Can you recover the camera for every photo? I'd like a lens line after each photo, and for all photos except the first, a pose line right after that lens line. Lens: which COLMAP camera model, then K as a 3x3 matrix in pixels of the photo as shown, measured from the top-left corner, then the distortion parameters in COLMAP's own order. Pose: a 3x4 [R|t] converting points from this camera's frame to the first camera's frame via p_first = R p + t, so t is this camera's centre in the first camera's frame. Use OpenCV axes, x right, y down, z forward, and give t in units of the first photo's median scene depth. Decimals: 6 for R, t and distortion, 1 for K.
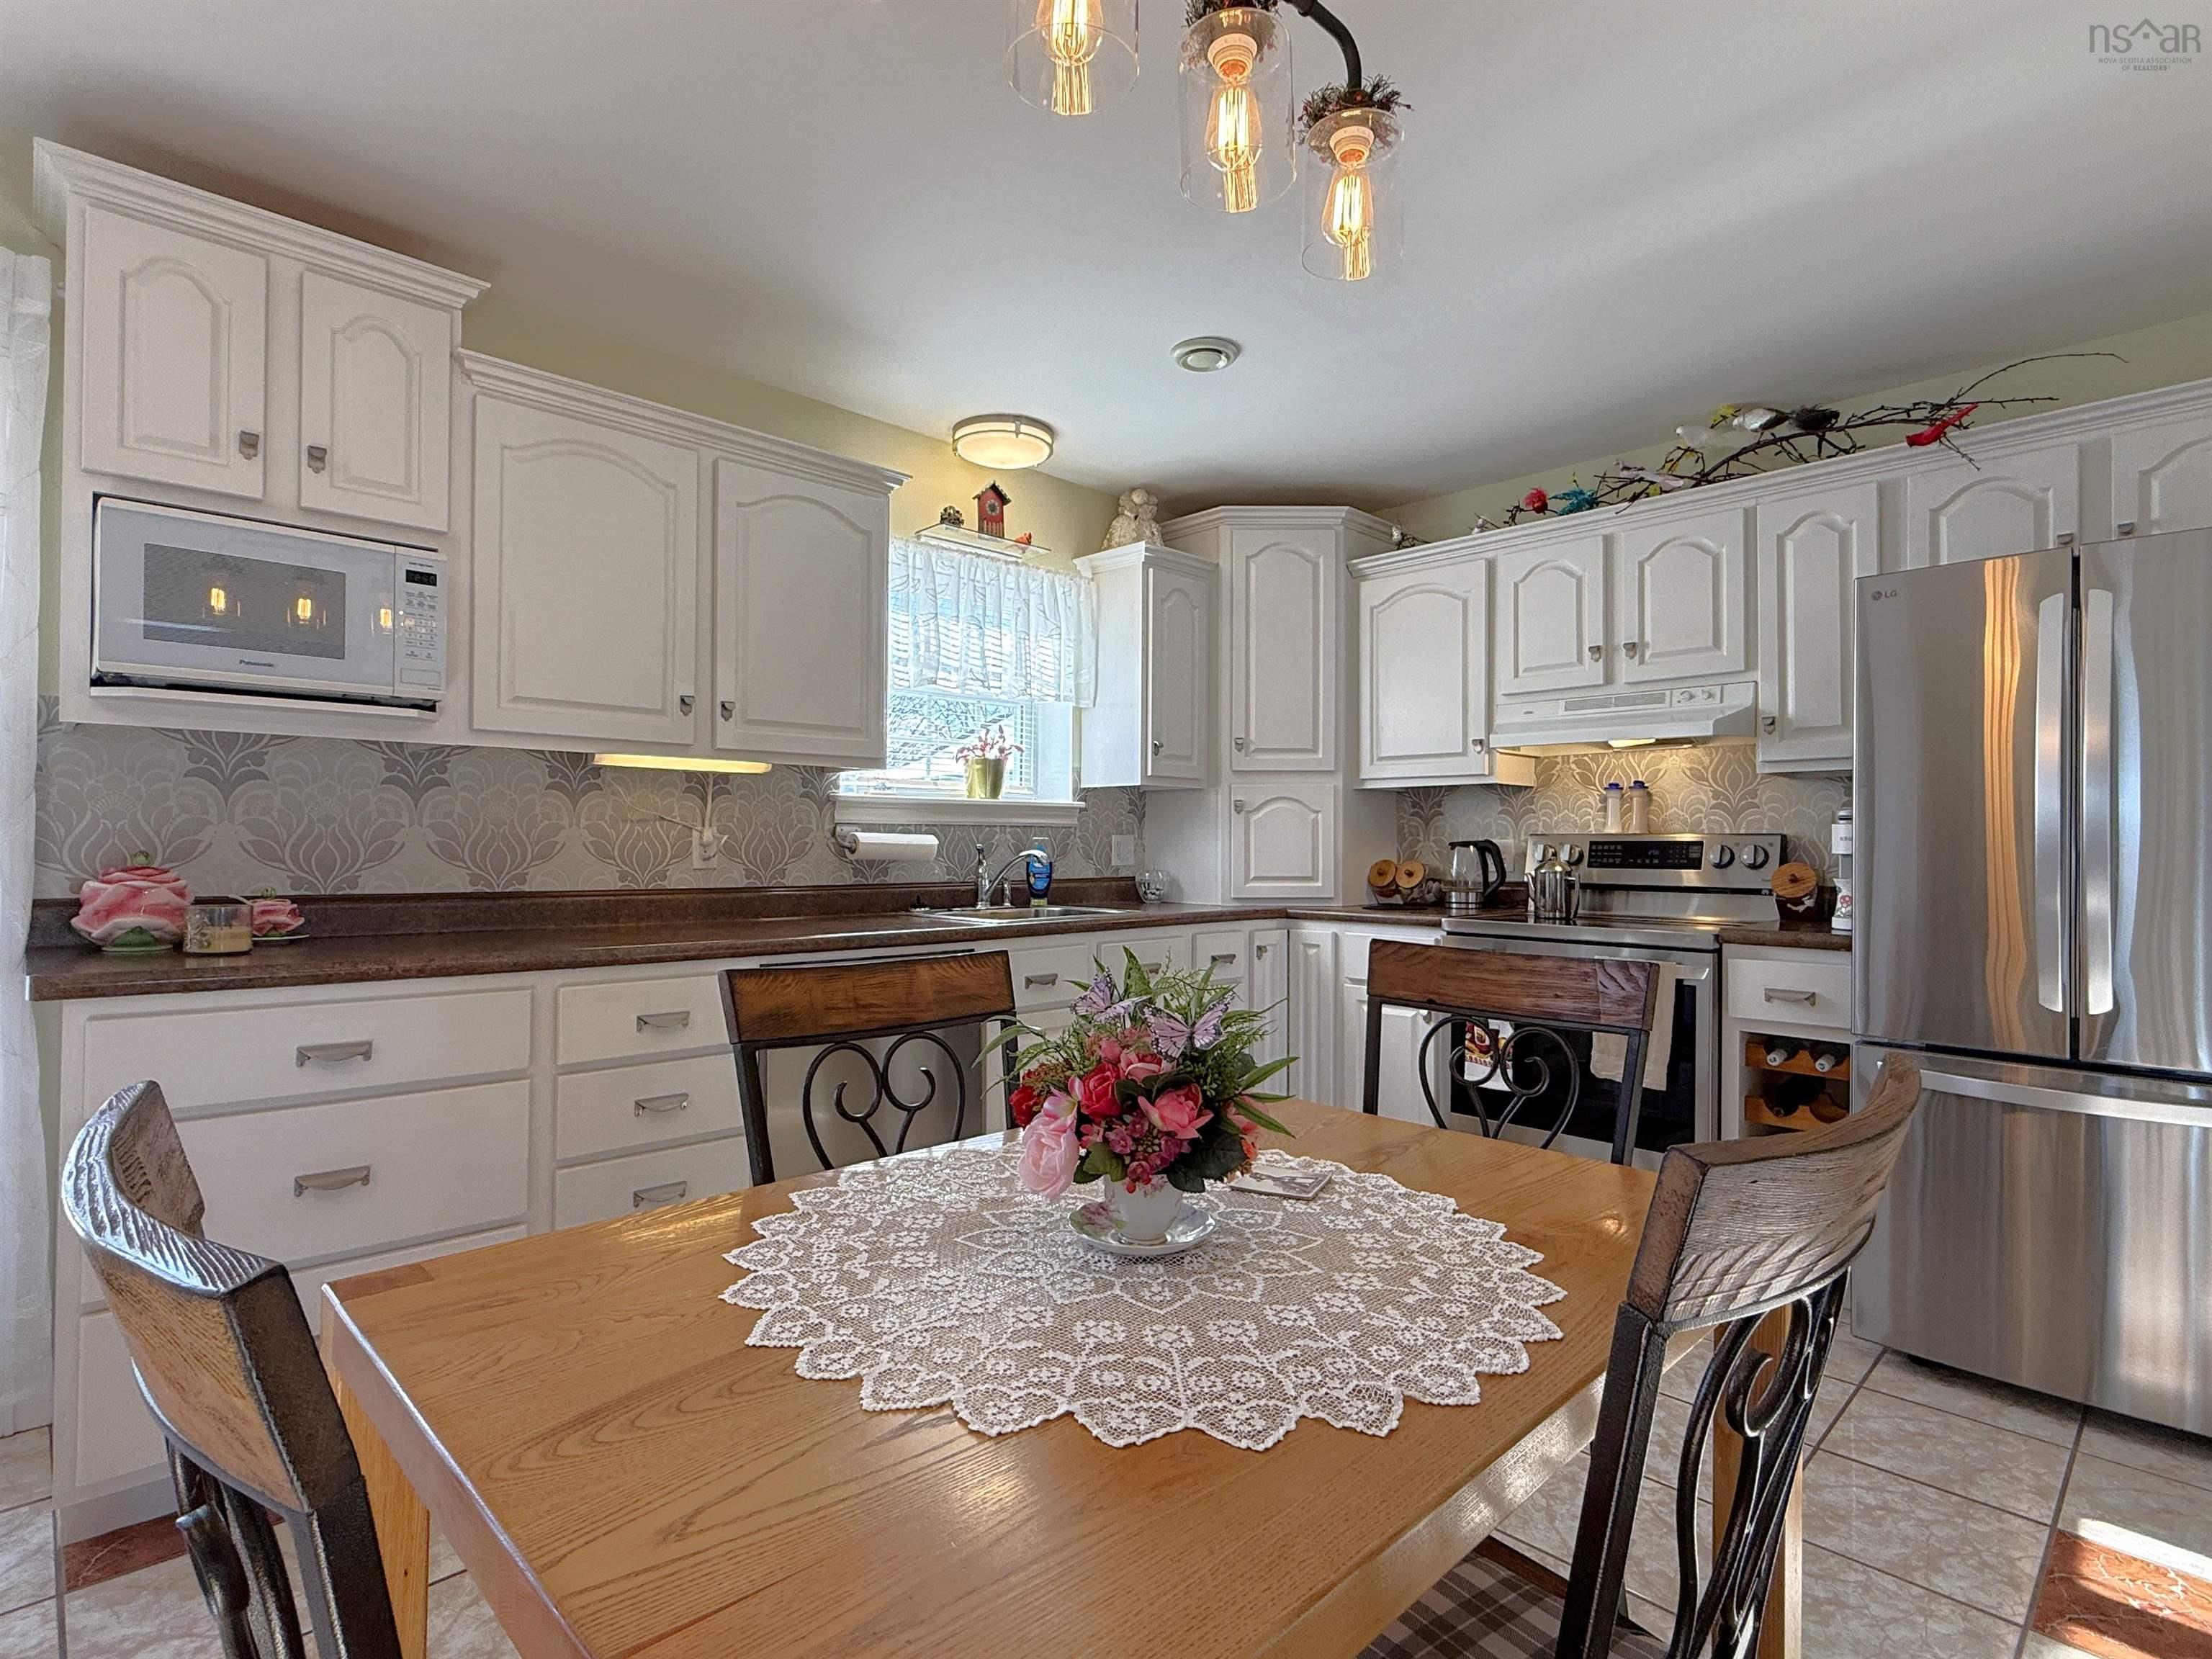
lens RADIAL K [[1099.2, 0, 1112.5], [0, 1099.2, 832.3], [0, 0, 1]] dist [-0.000547, 0.000040]
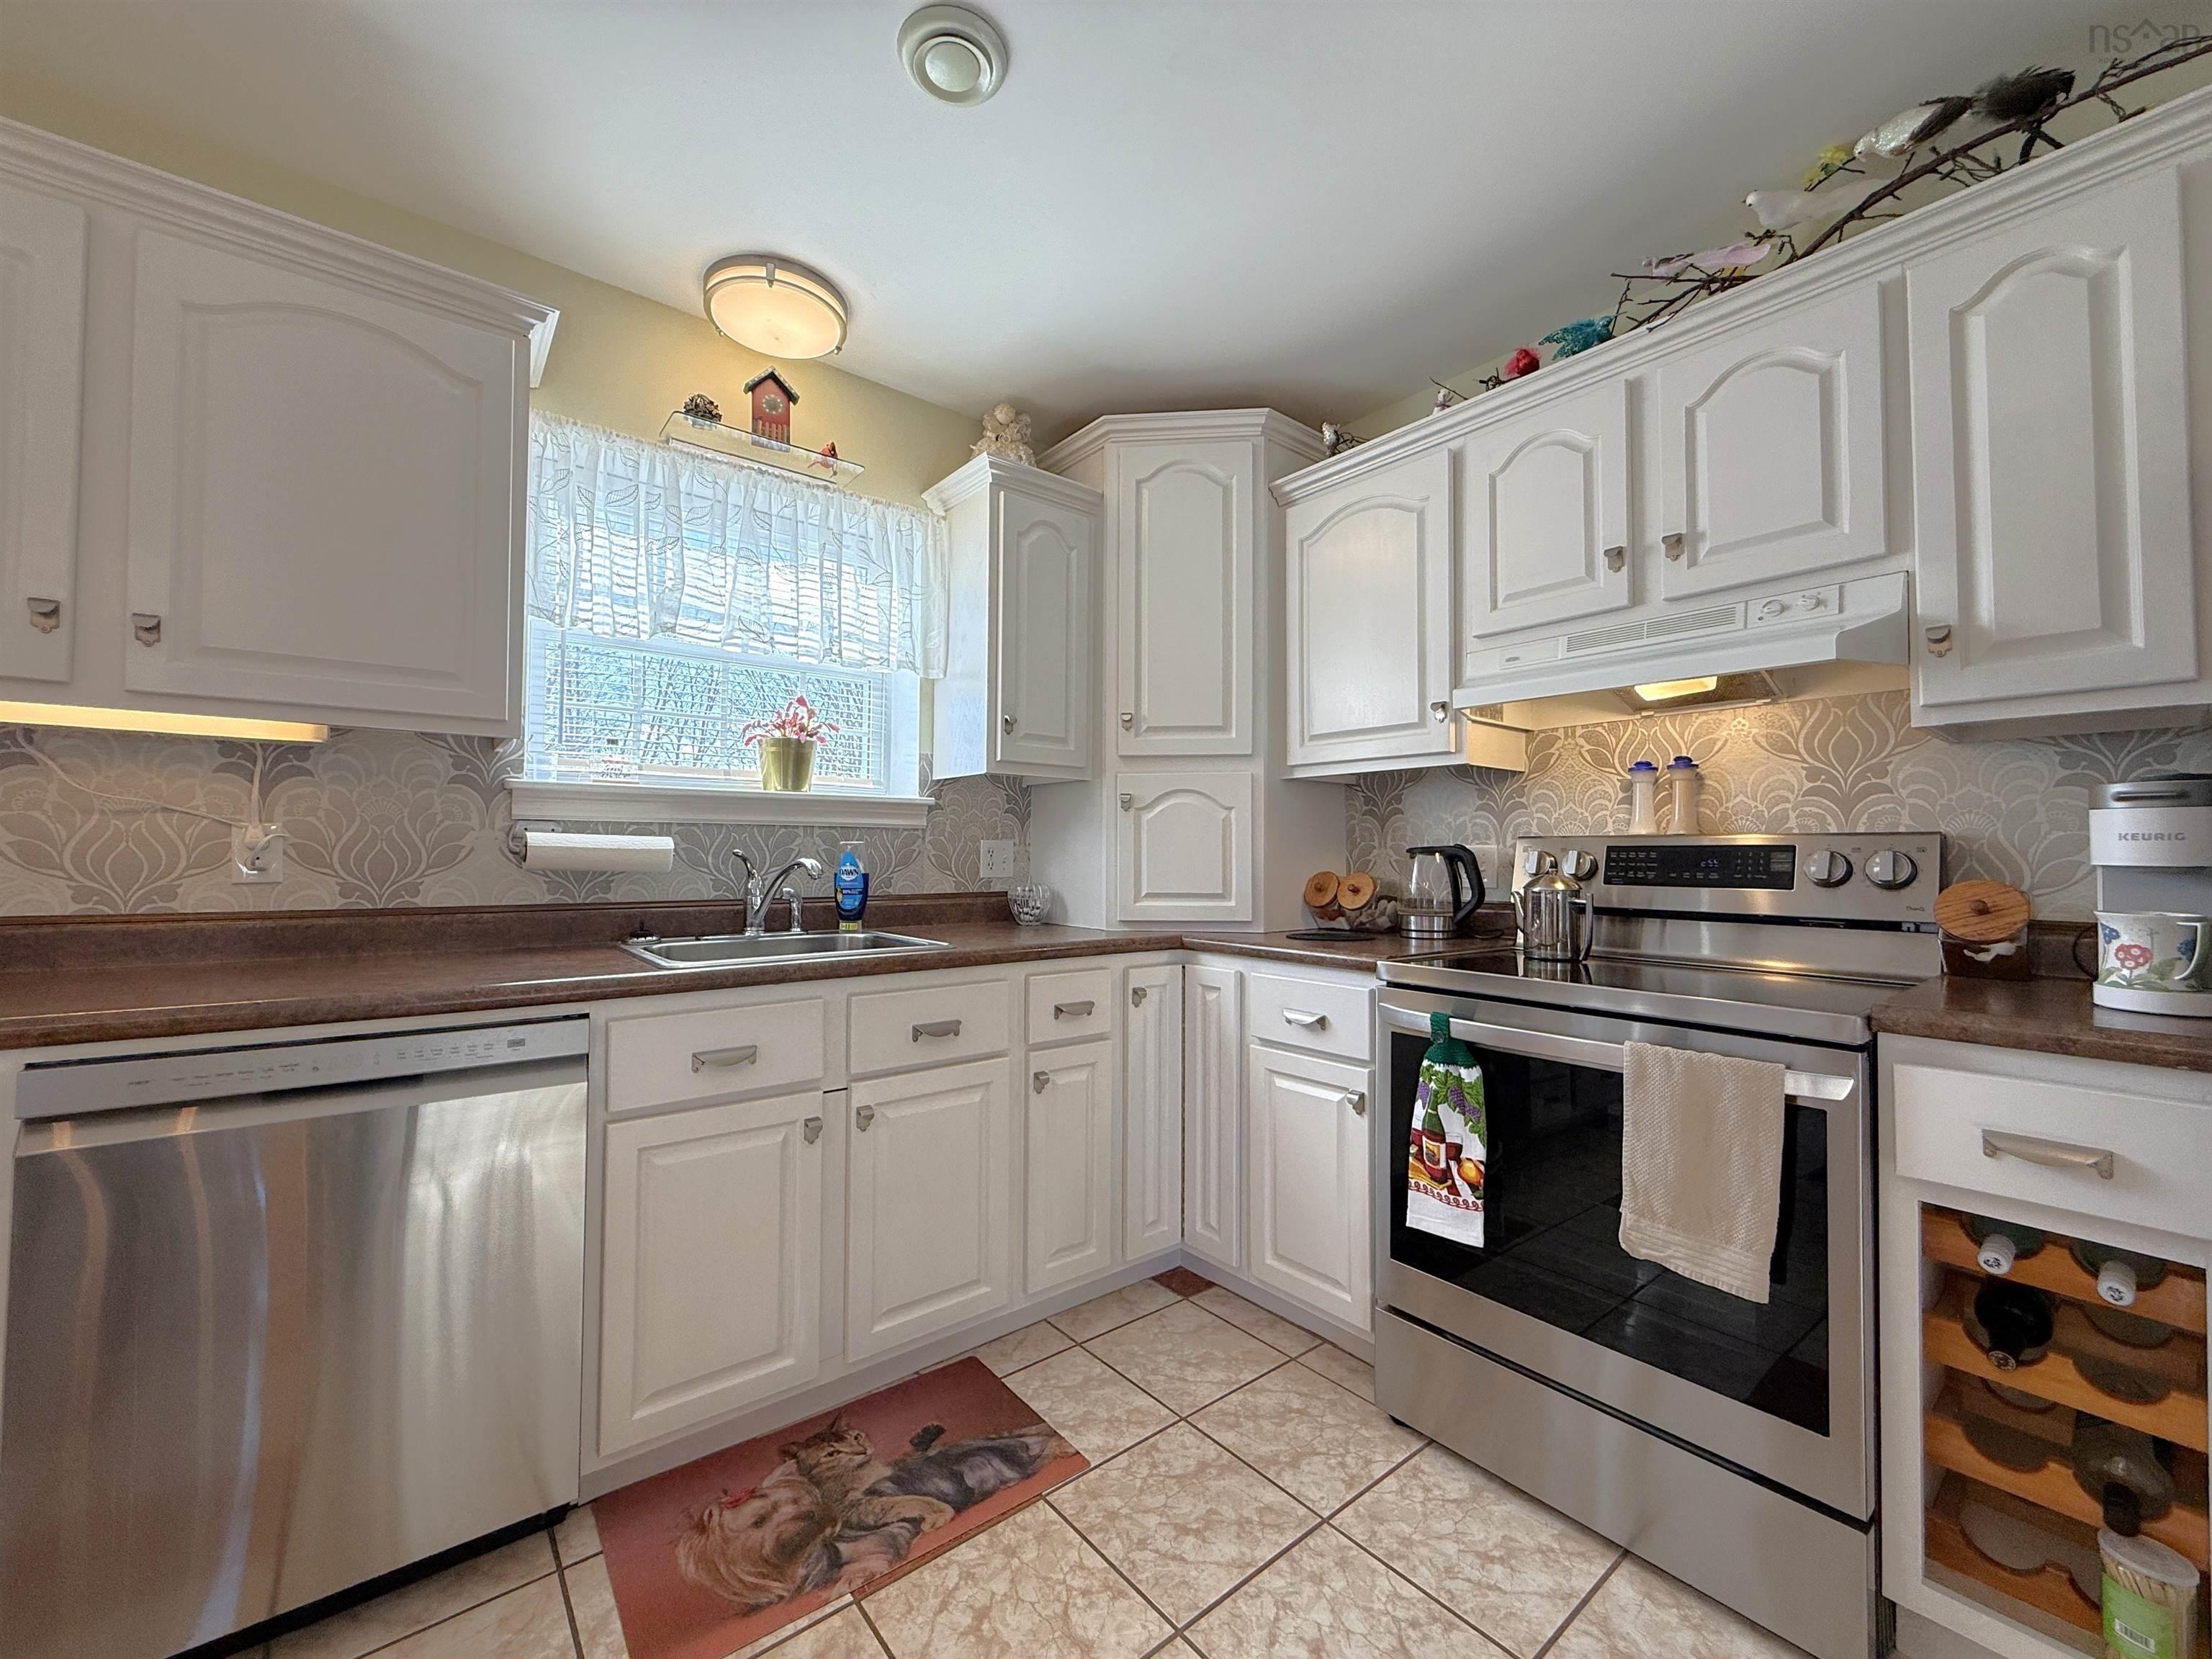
lens RADIAL K [[877.1, 0, 1102.0], [0, 877.1, 831.1], [0, 0, 1]] dist [0.000392, -0.000137]
pose [[0.994942, -0.001637, -0.100438, 0.181416], [-0.000078, 0.999854, -0.017066, 0.008575], [0.100451, 0.016987, 0.994797, 0.438021]]
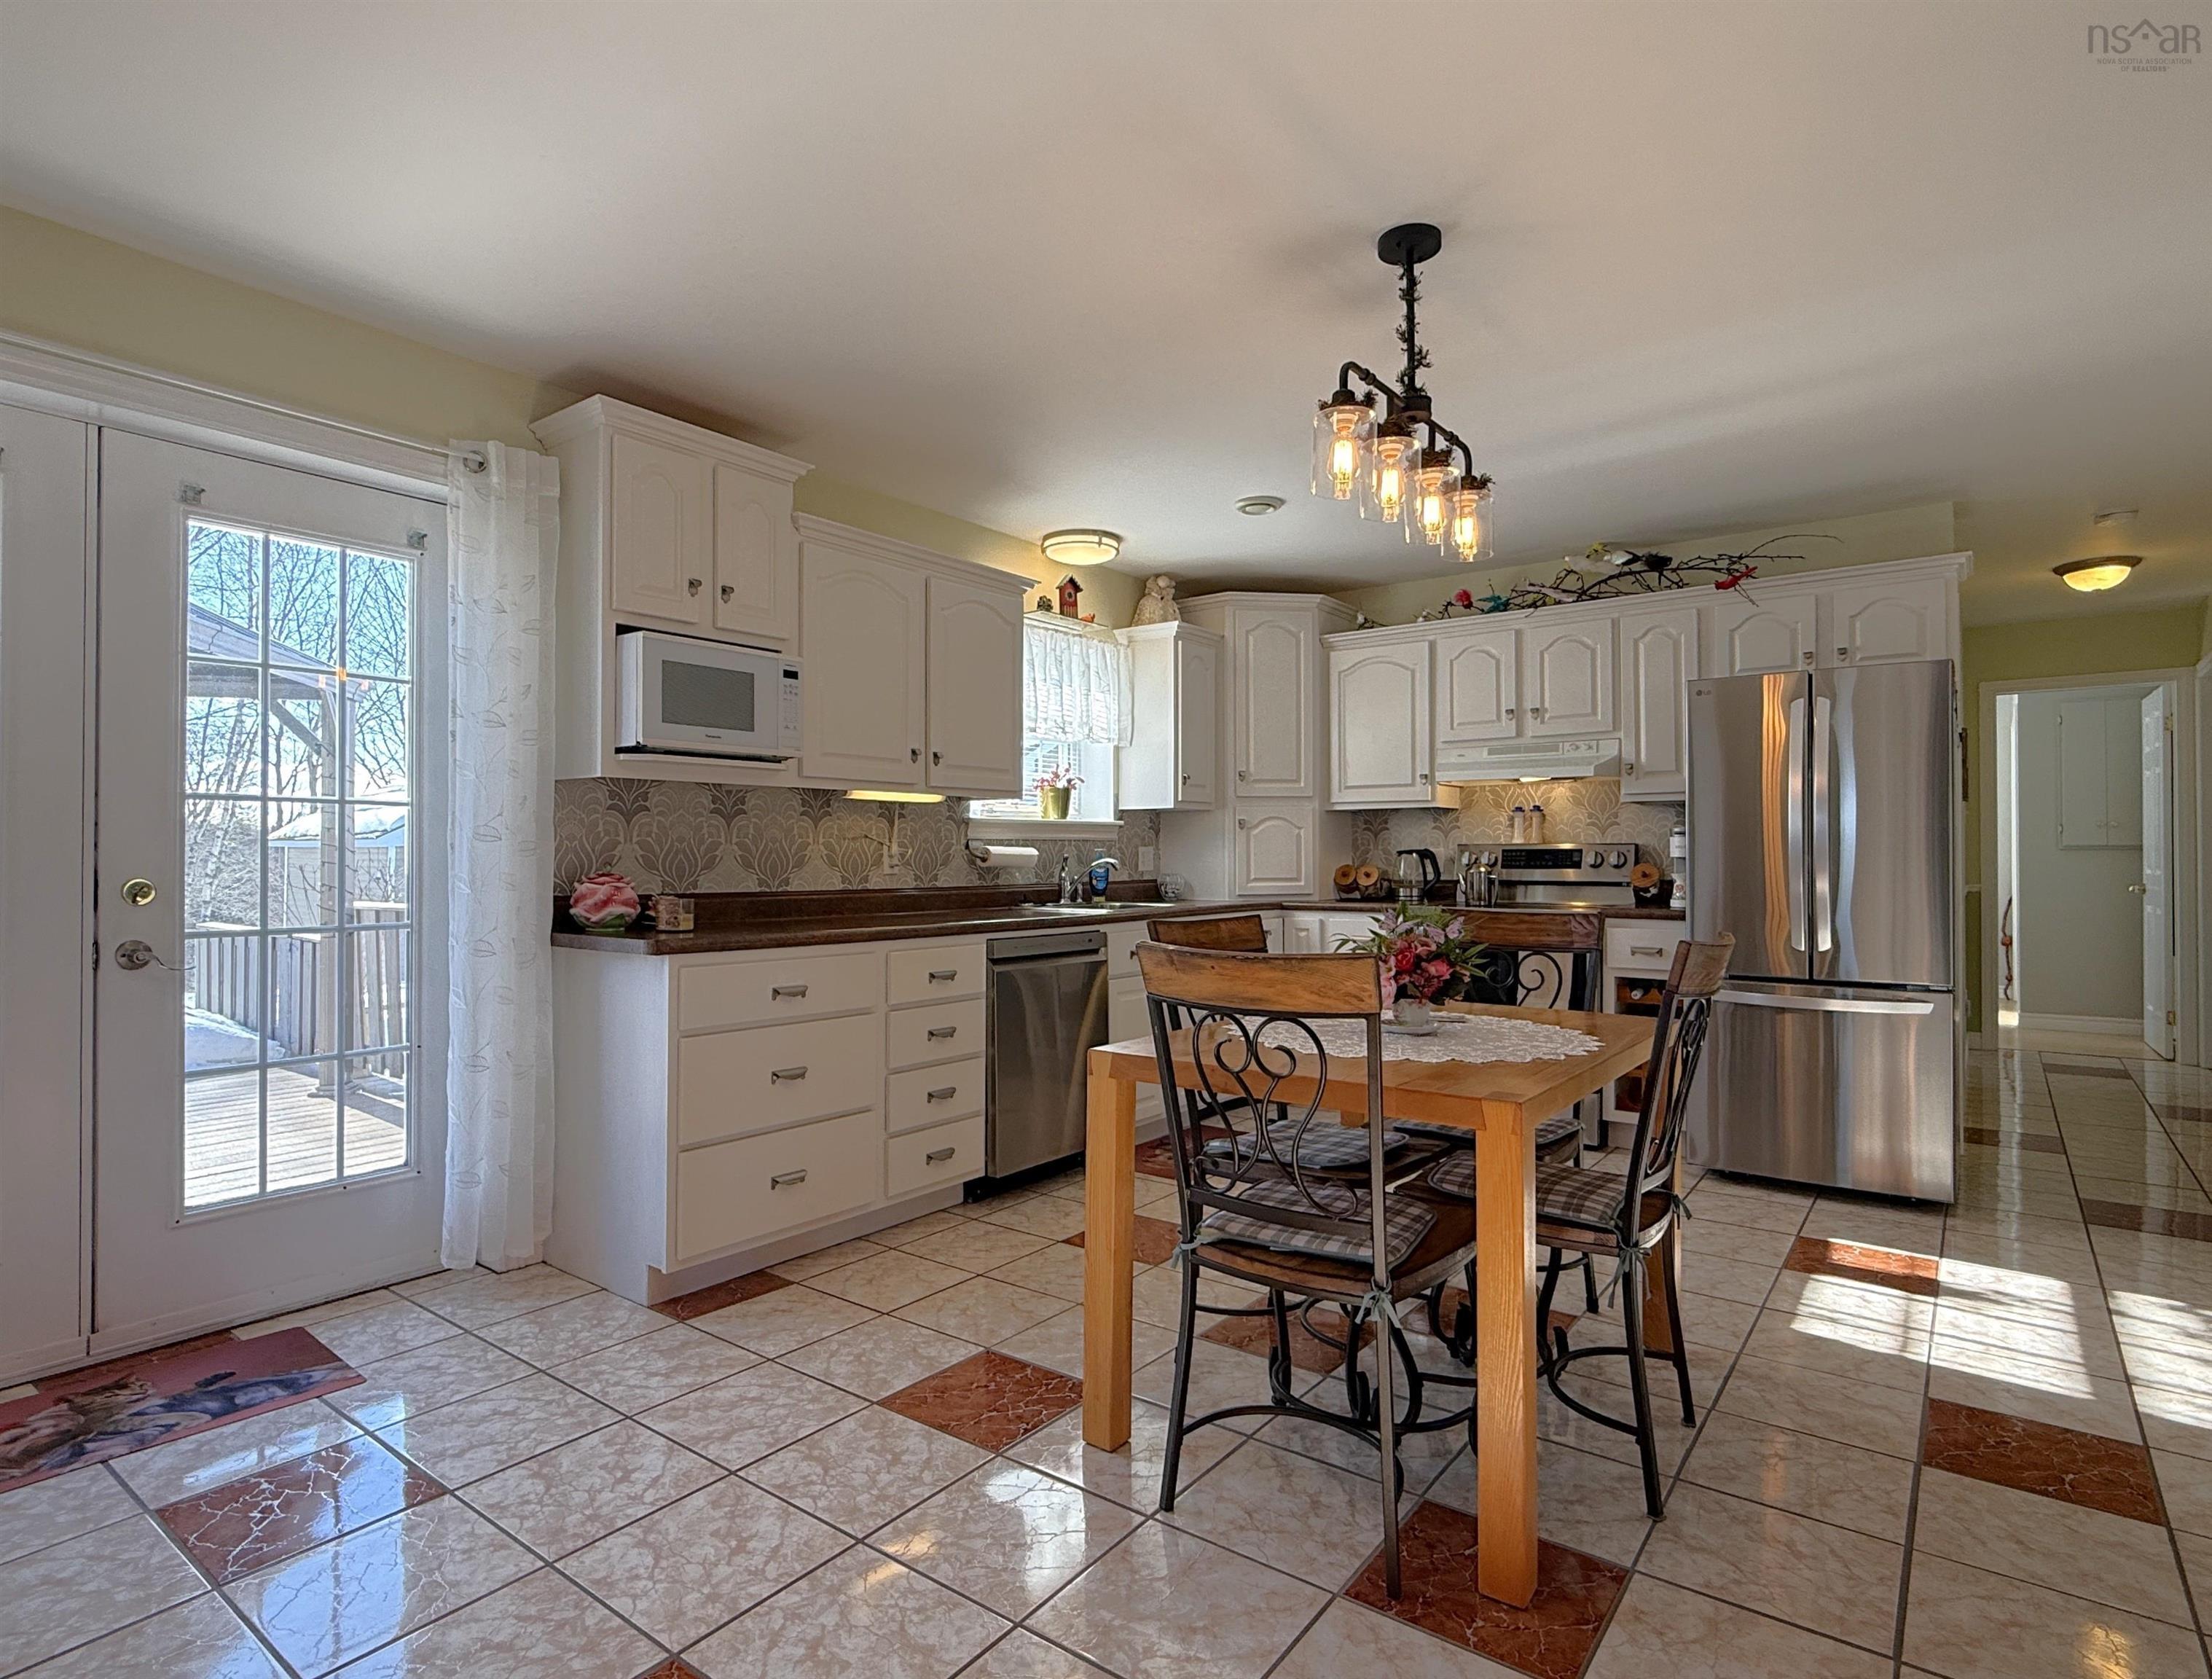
lens RADIAL K [[1149.4, 0, 1106.0], [0, 1149.4, 839.5], [0, 0, 1]] dist [0.001583, -0.000170]
pose [[0.989409, -0.004853, 0.145076, -0.272013], [0.005140, 0.999986, -0.001602, -0.004514], [-0.145066, 0.002331, 0.989419, -0.357434]]
